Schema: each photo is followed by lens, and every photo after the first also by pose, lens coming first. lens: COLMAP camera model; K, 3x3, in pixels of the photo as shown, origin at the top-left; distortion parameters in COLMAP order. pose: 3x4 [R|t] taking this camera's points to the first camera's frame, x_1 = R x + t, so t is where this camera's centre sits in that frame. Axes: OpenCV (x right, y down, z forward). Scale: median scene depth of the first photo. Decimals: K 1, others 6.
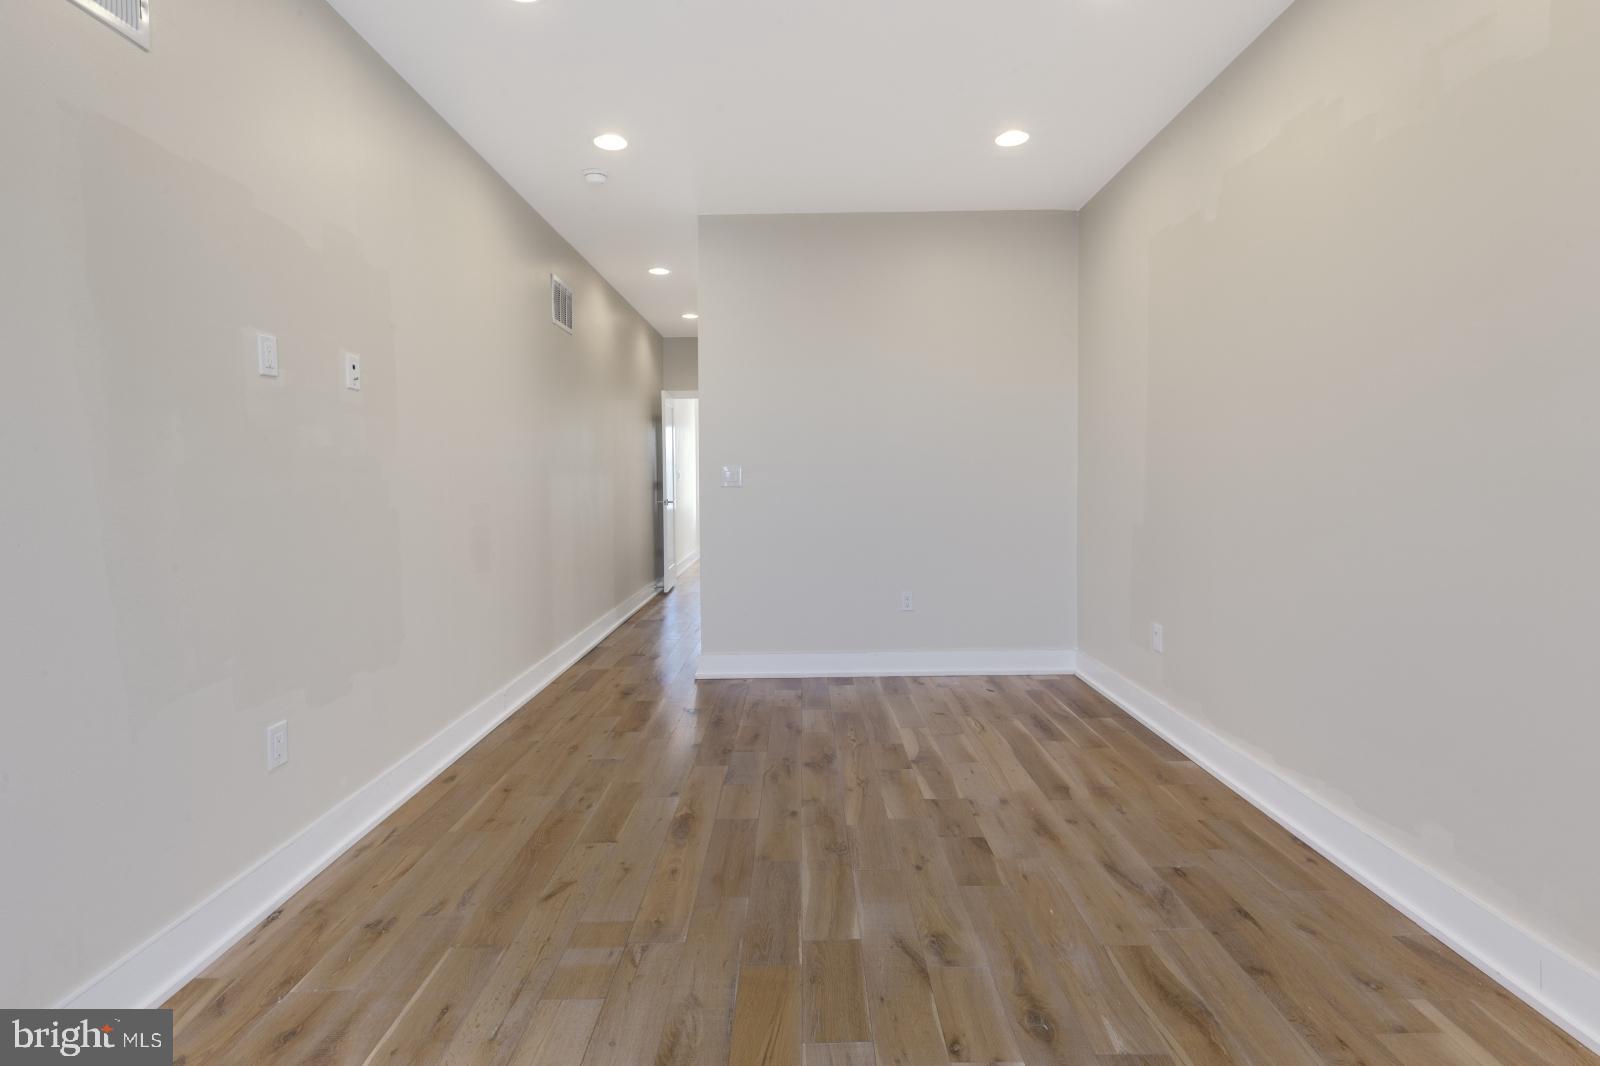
lens RADIAL K [[761.7, 0, 801.7], [0, 761.7, 492.2], [0, 0, 1]] dist [0.001830, -0.000438]
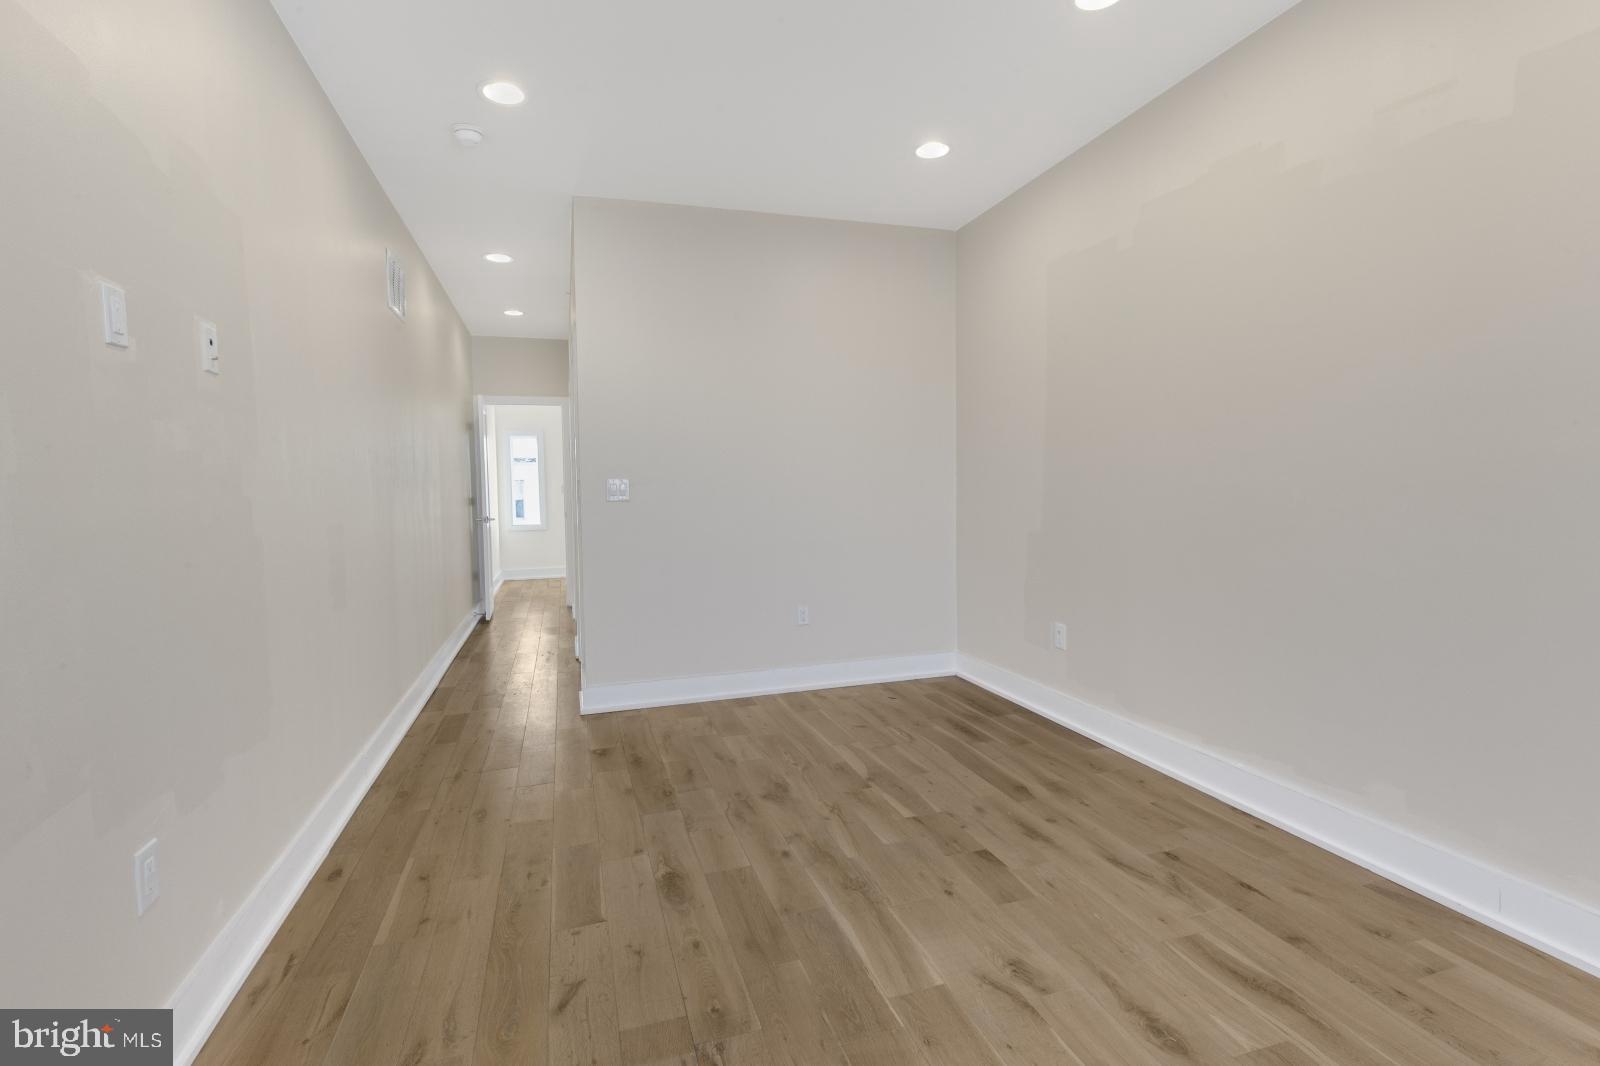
lens RADIAL K [[747.1, 0, 801.1], [0, 747.1, 523.2], [0, 0, 1]] dist [0.003227, -0.001001]
pose [[0.953808, -0.021357, 0.299658, -0.268325], [0.014136, 0.999556, 0.026245, -0.002238], [-0.300085, -0.020797, 0.953686, 0.145791]]
